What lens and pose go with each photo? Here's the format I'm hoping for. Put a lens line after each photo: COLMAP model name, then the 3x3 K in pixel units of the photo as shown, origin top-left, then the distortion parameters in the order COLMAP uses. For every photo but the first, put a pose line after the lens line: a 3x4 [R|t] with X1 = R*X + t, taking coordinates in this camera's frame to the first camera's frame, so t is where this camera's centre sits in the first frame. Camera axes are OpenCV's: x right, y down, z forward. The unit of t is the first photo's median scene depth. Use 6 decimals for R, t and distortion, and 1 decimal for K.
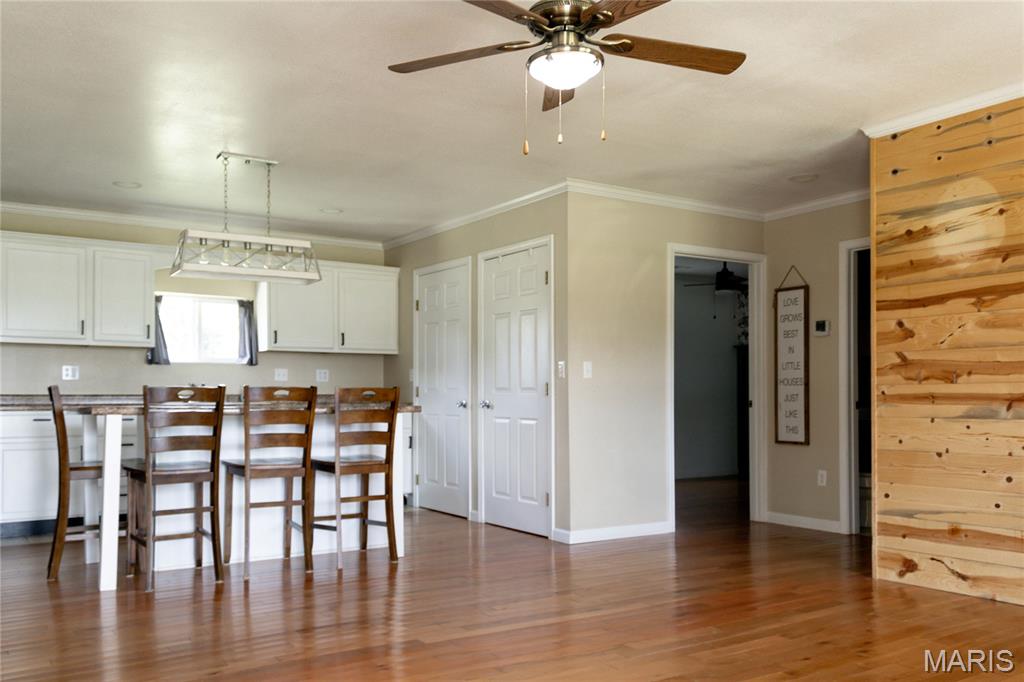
lens RADIAL K [[872.4, 0, 511.4], [0, 872.4, 390.5], [0, 0, 1]] dist [0.010376, 0.004628]
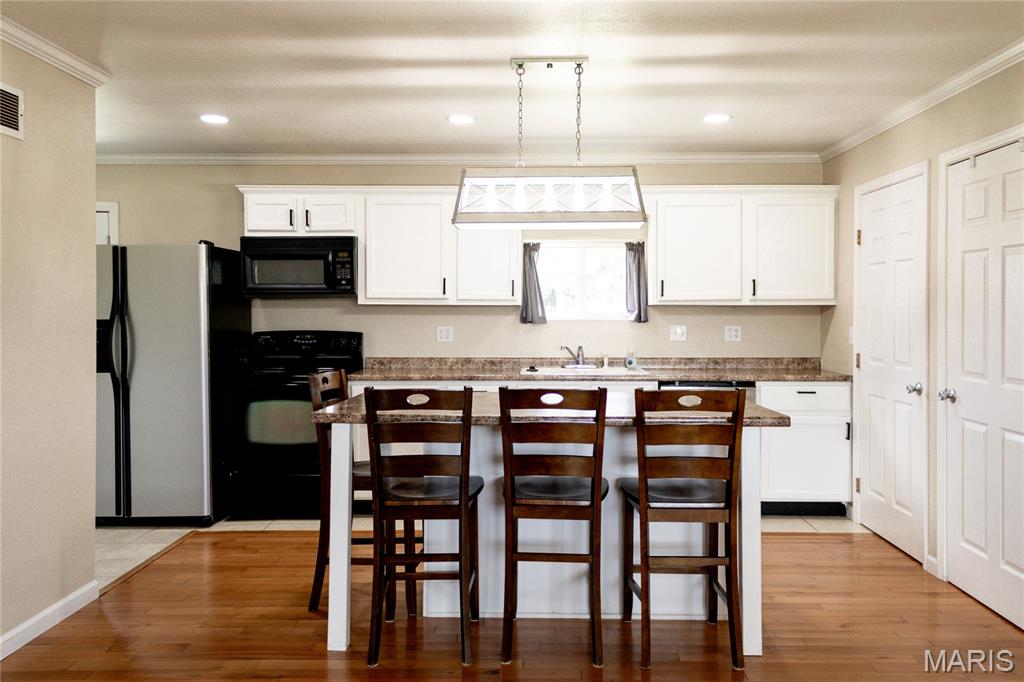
lens RADIAL K [[844.2, 0, 514.8], [0, 844.2, 327.0], [0, 0, 1]] dist [0.012721, 0.004045]
pose [[0.817973, 0.009782, -0.575174, 0.058750], [0.005286, 0.999685, 0.024518, -0.044537], [0.575233, -0.023095, 0.817664, 0.292082]]
